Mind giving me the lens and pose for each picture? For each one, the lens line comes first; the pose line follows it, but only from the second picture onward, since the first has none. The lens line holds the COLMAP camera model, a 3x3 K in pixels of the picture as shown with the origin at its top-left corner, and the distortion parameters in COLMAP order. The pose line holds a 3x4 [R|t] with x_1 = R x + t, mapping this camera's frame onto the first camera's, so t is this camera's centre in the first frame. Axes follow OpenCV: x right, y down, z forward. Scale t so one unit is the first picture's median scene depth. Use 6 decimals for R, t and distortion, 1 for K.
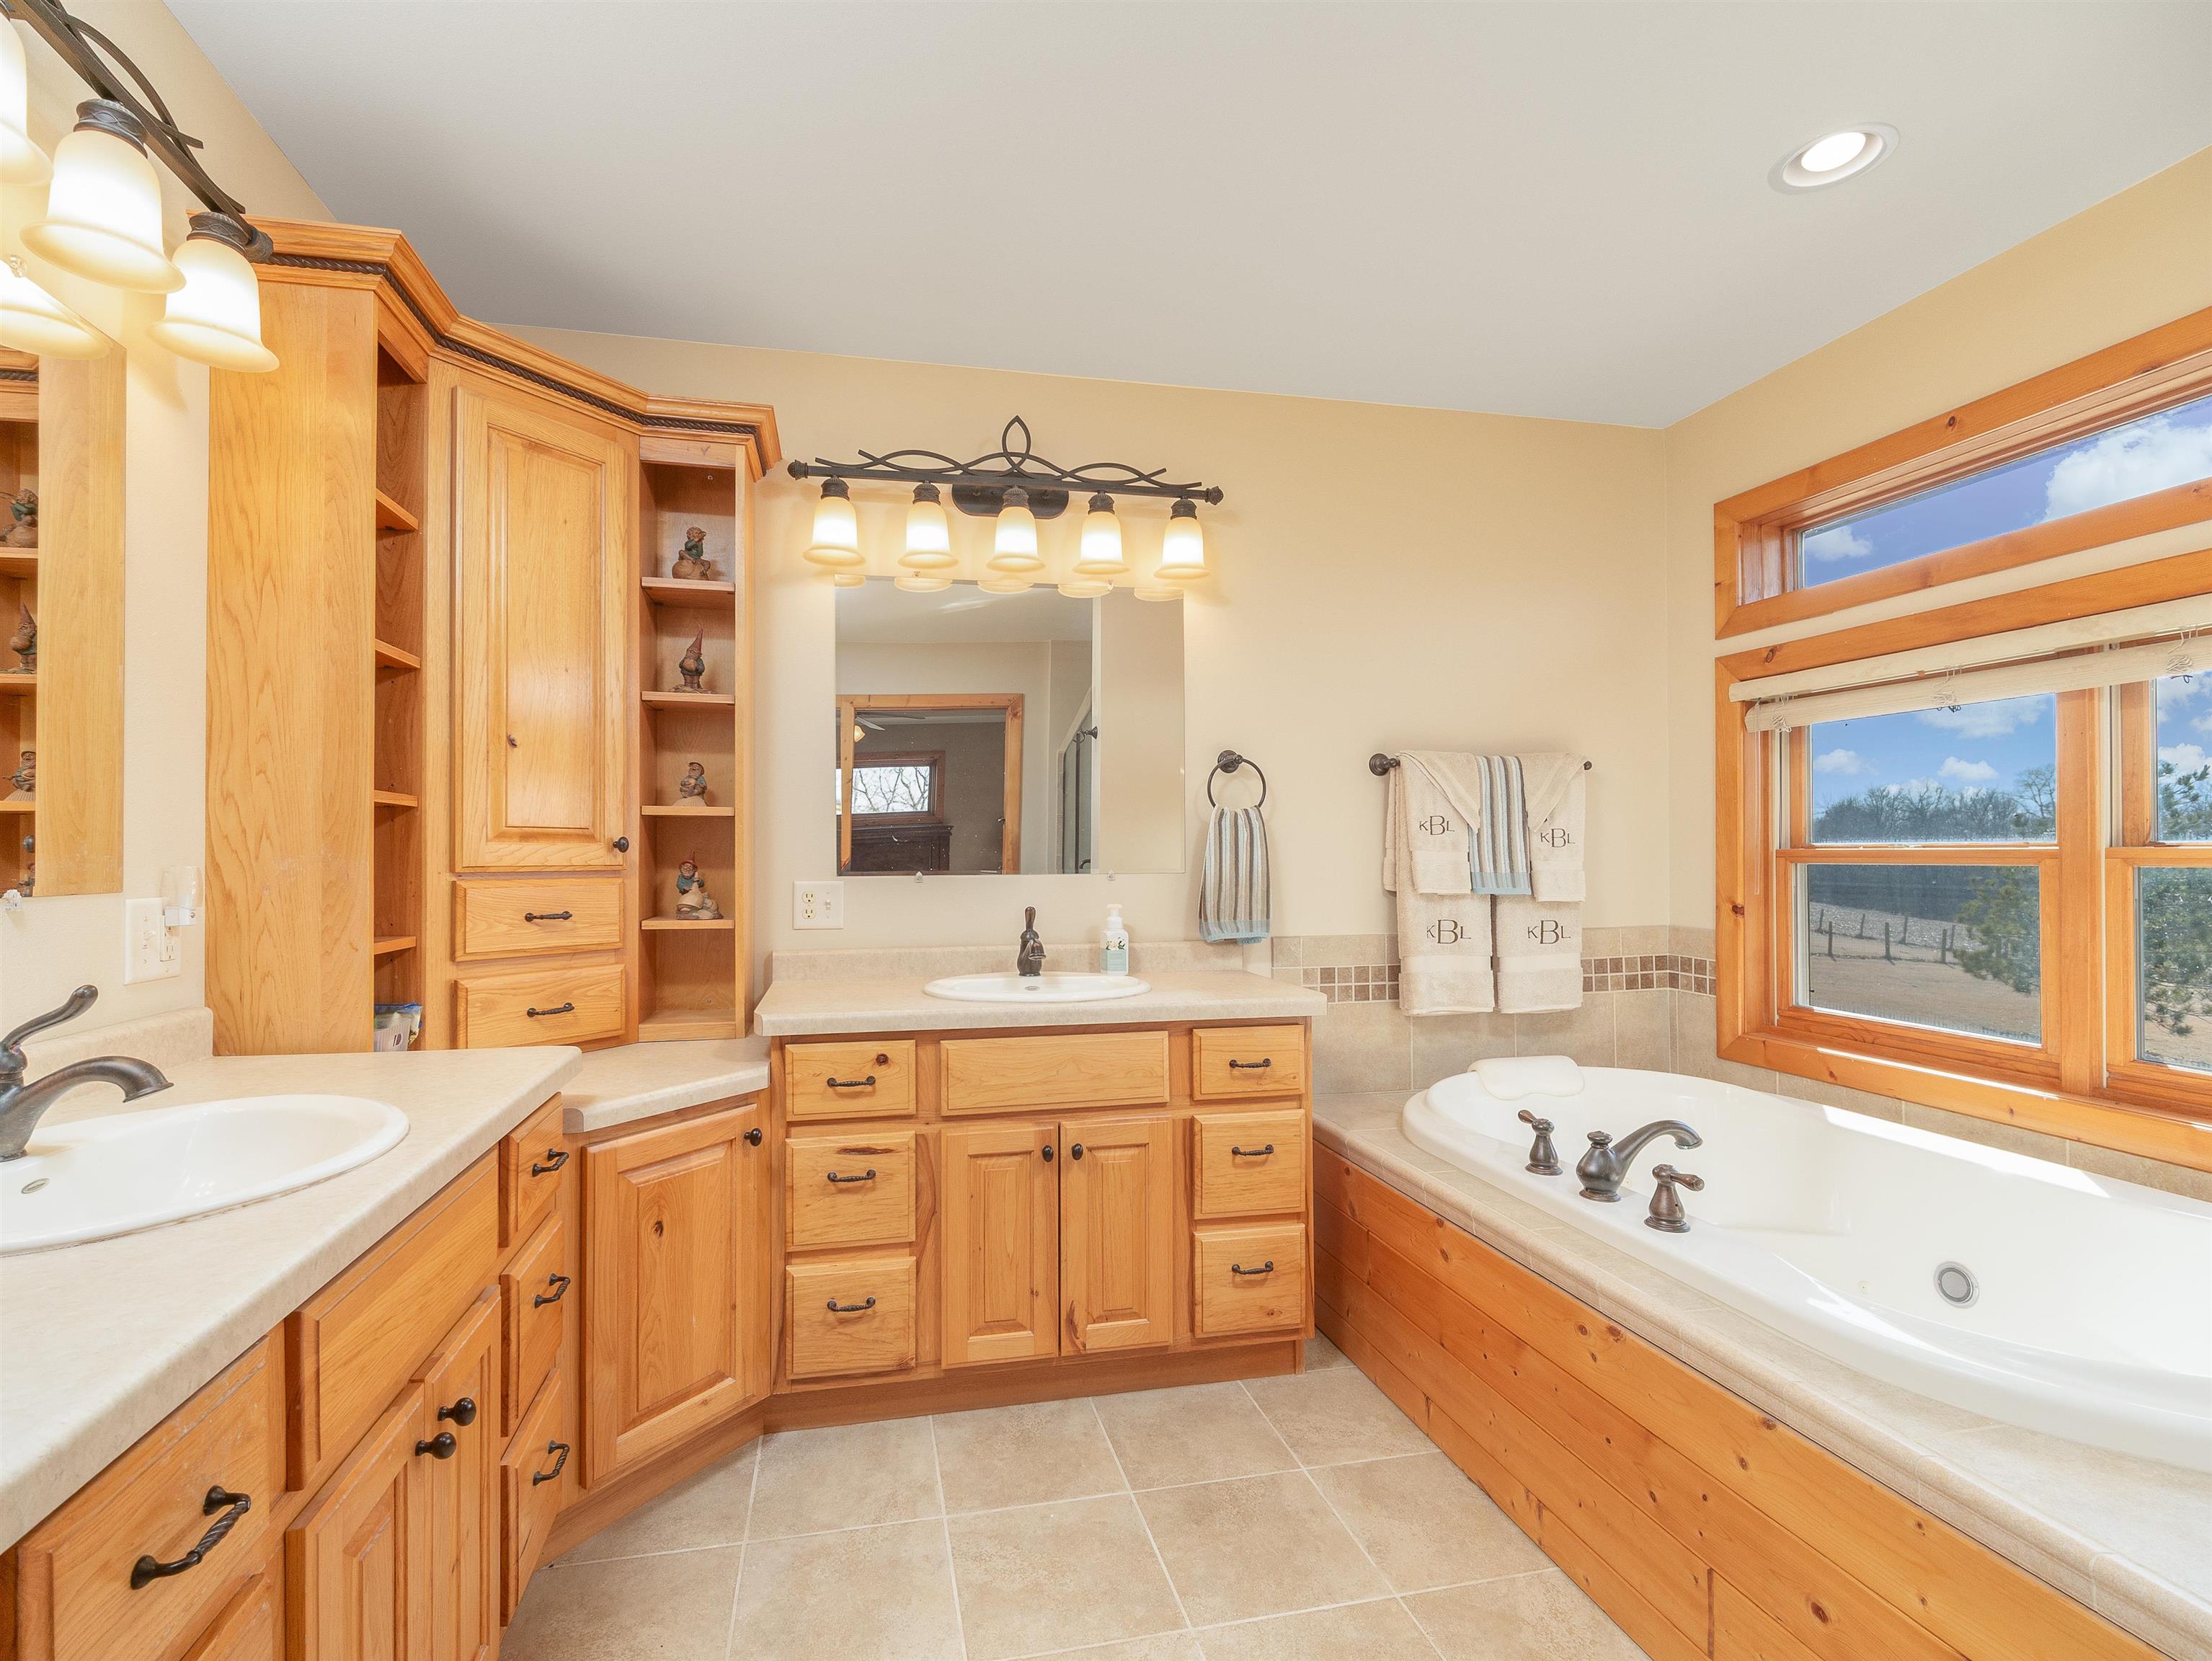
lens RADIAL K [[1029.4, 0, 1071.0], [0, 1029.4, 841.0], [0, 0, 1]] dist [-0.006835, -0.002949]
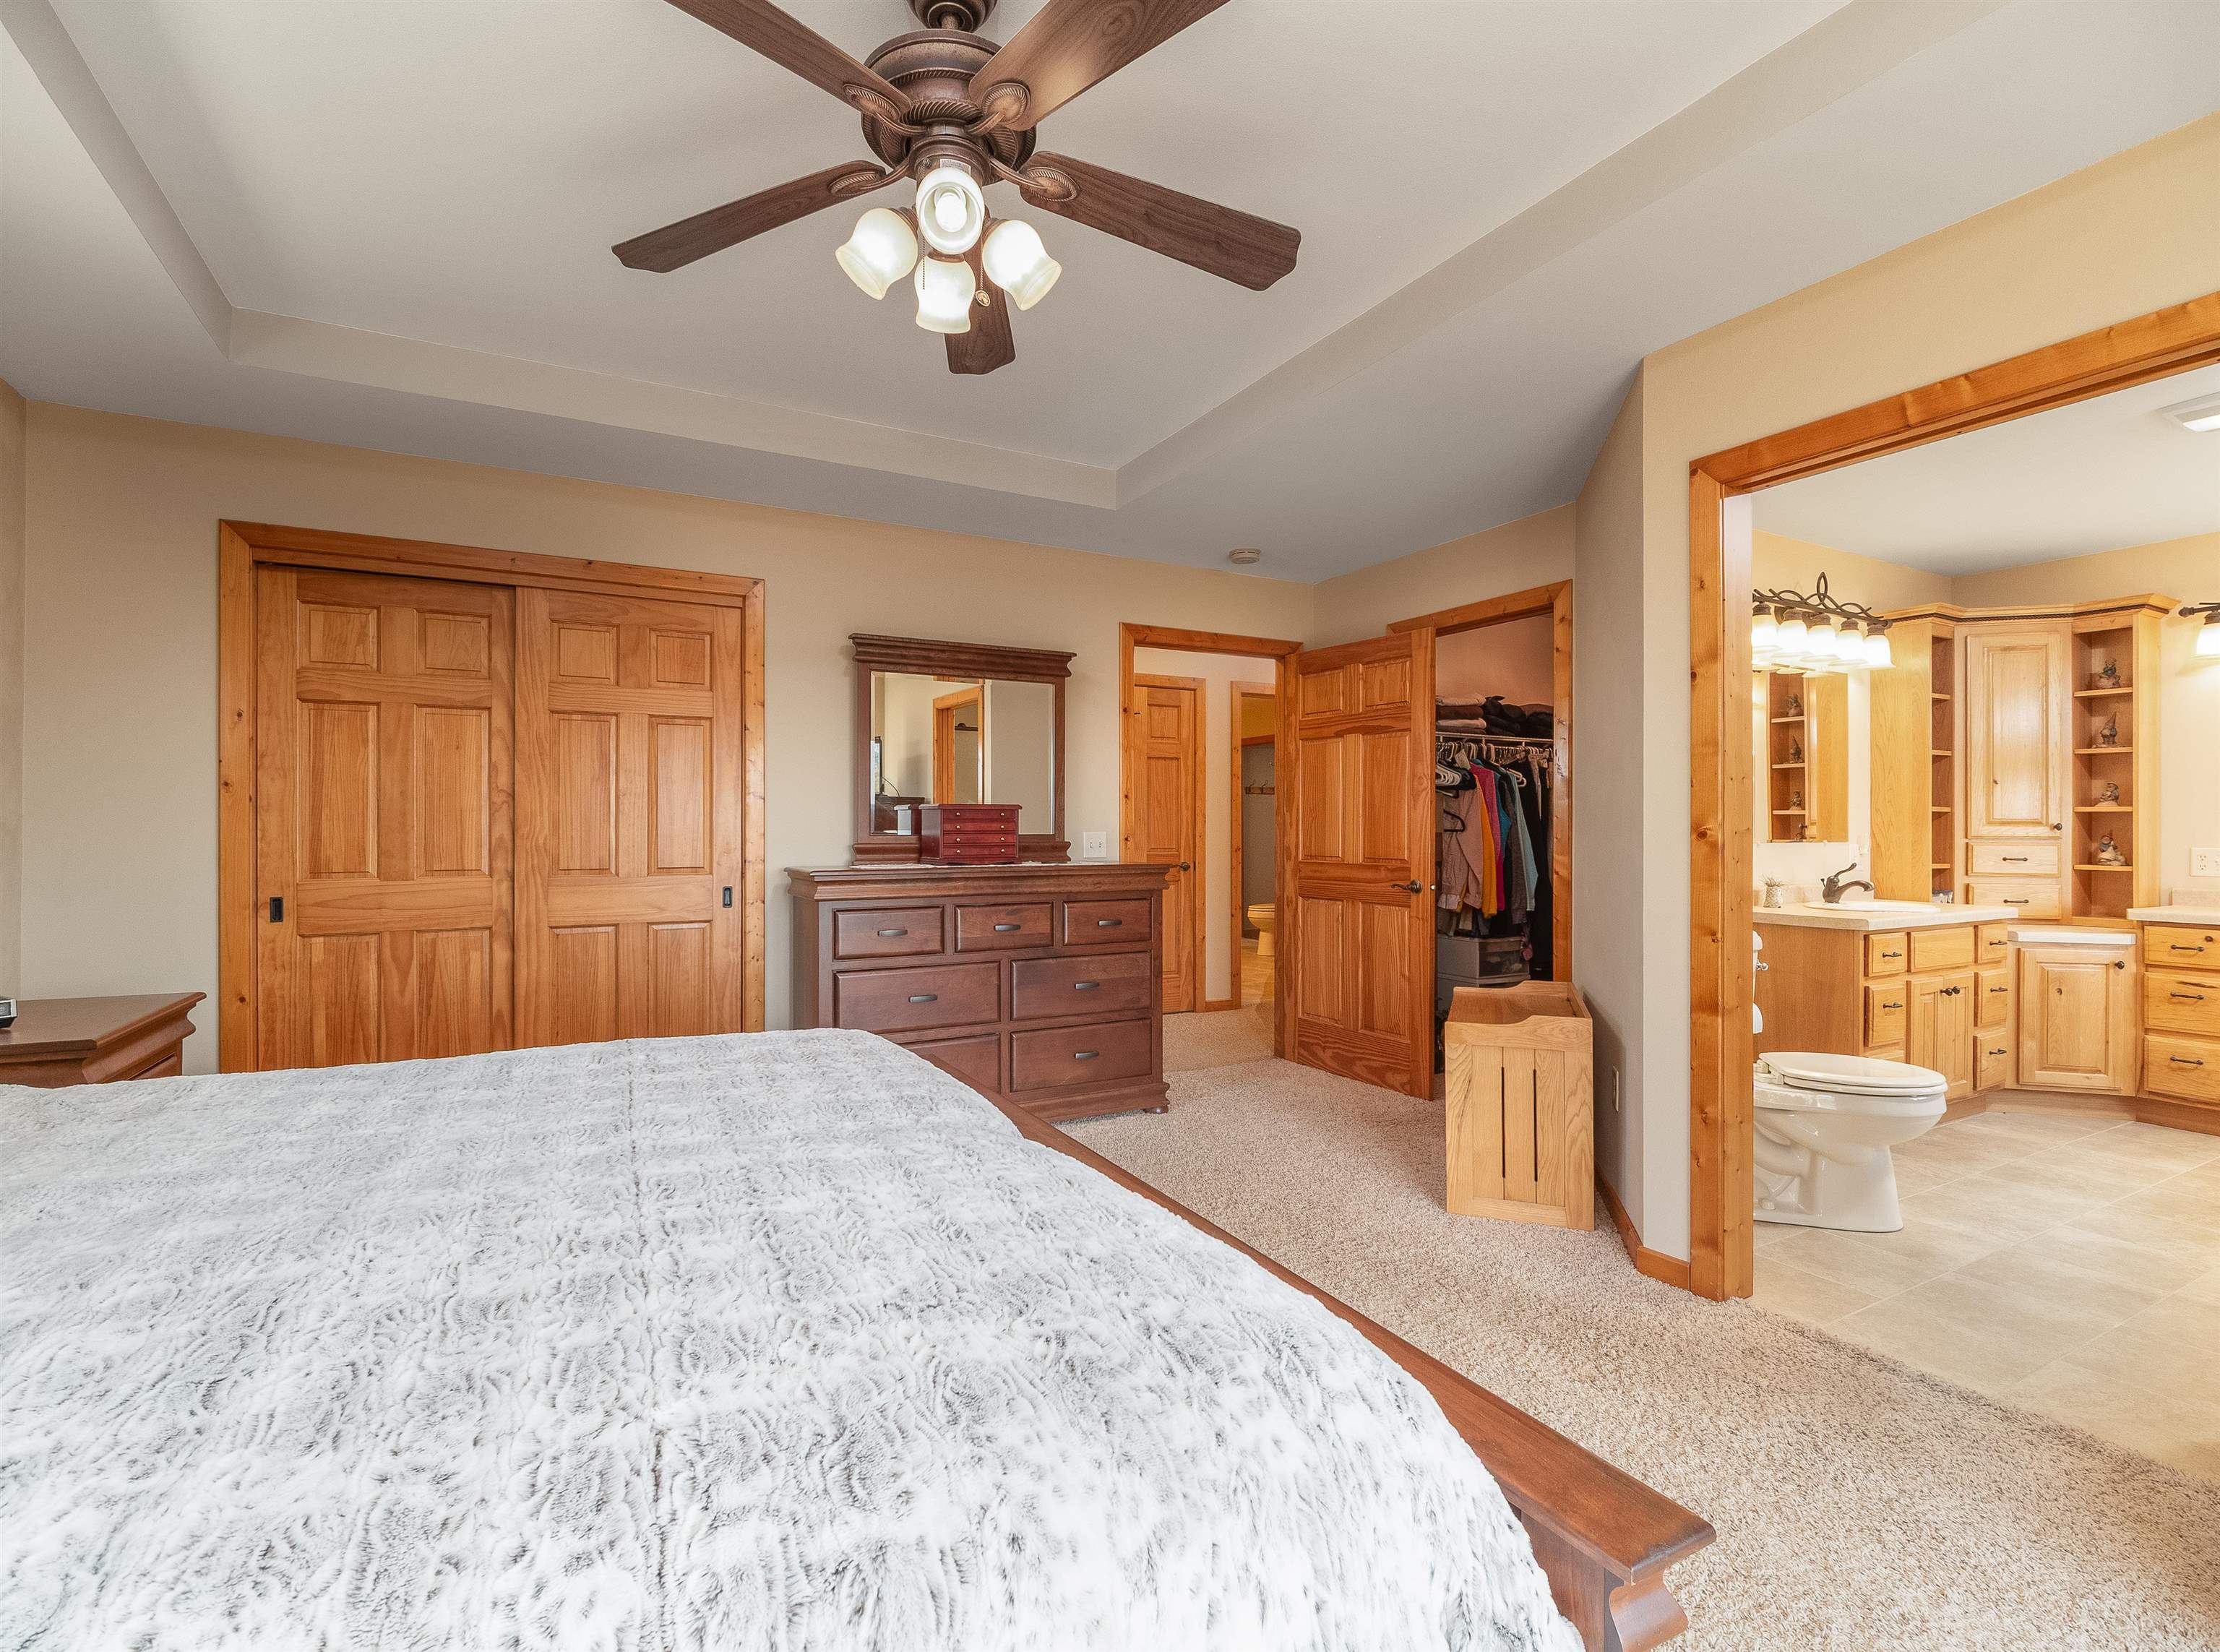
lens RADIAL K [[1024.8, 0, 1119.2], [0, 1024.8, 828.0], [0, 0, 1]] dist [-0.003056, -0.002162]
pose [[0.288561, 0.003278, -0.957456, 1.036758], [0.006790, 0.999962, 0.005470, -0.018969], [0.957437, -0.008080, 0.288528, -1.478887]]
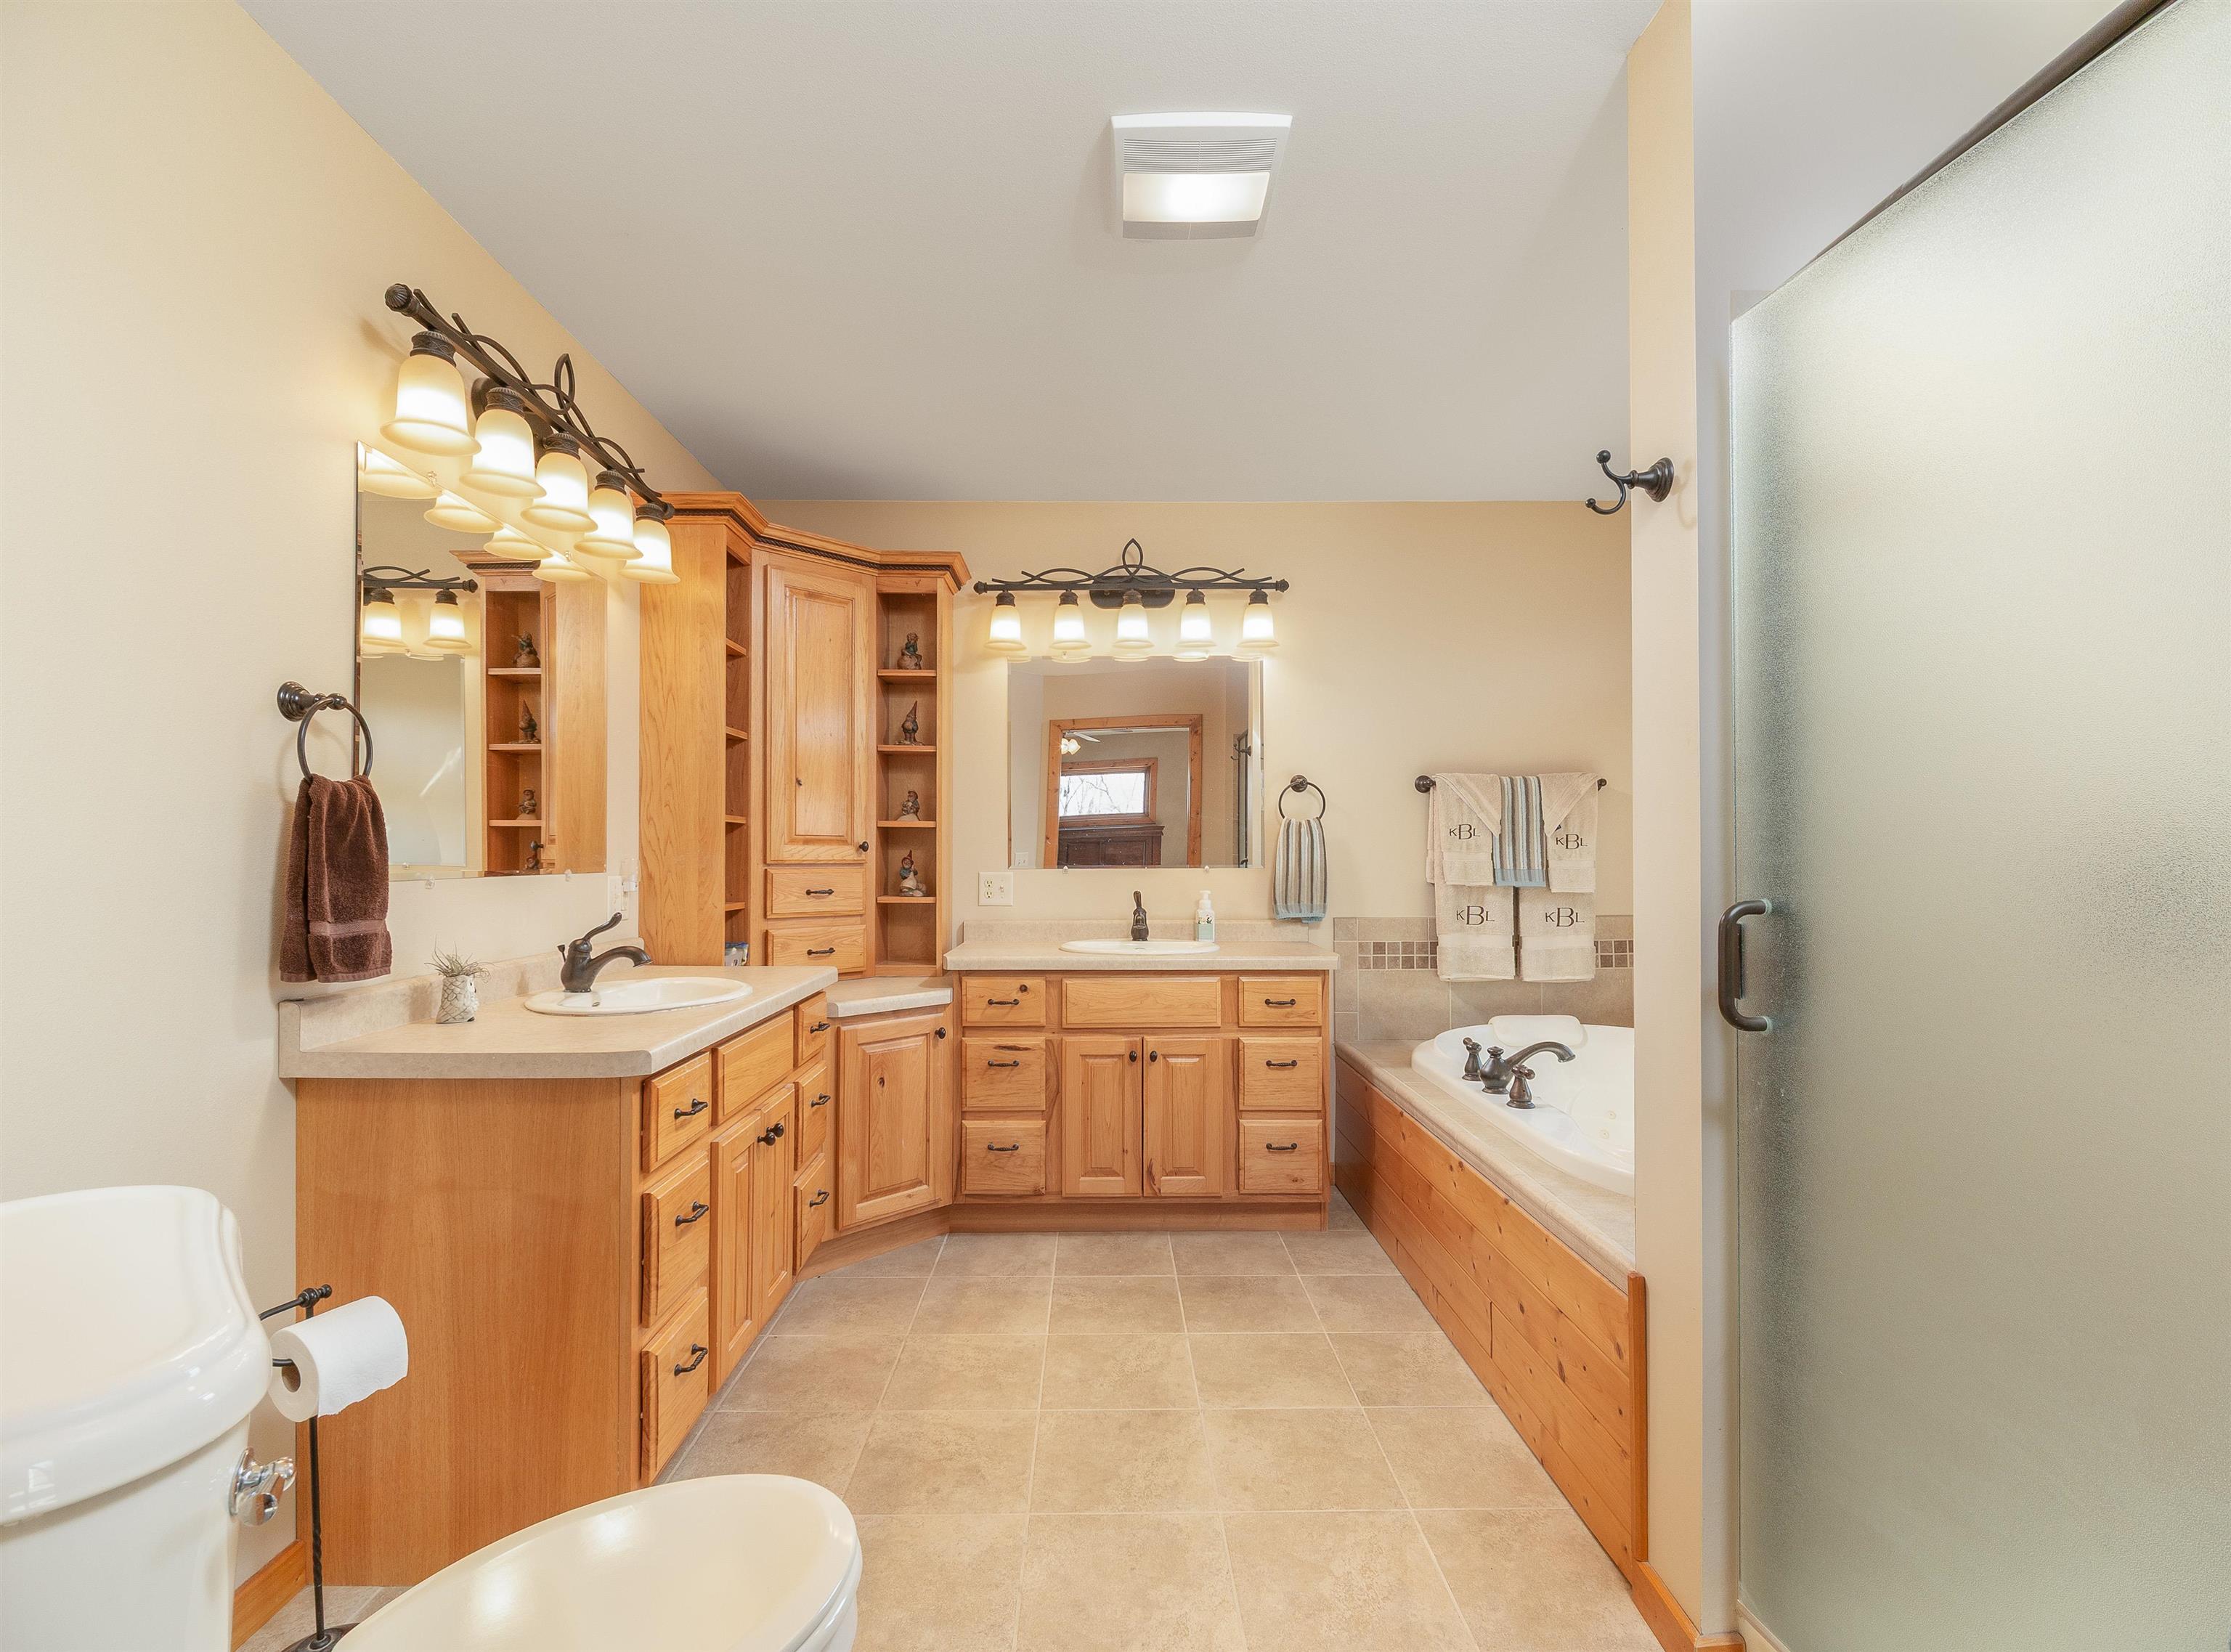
lens RADIAL K [[1029.8, 0, 1113.7], [0, 1029.8, 836.8], [0, 0, 1]] dist [-0.003056, -0.002162]
pose [[0.980882, -0.000560, -0.194604, 0.239632], [-0.000190, 0.999993, -0.003835, -0.005273], [0.194605, 0.003799, 0.980874, -0.460010]]
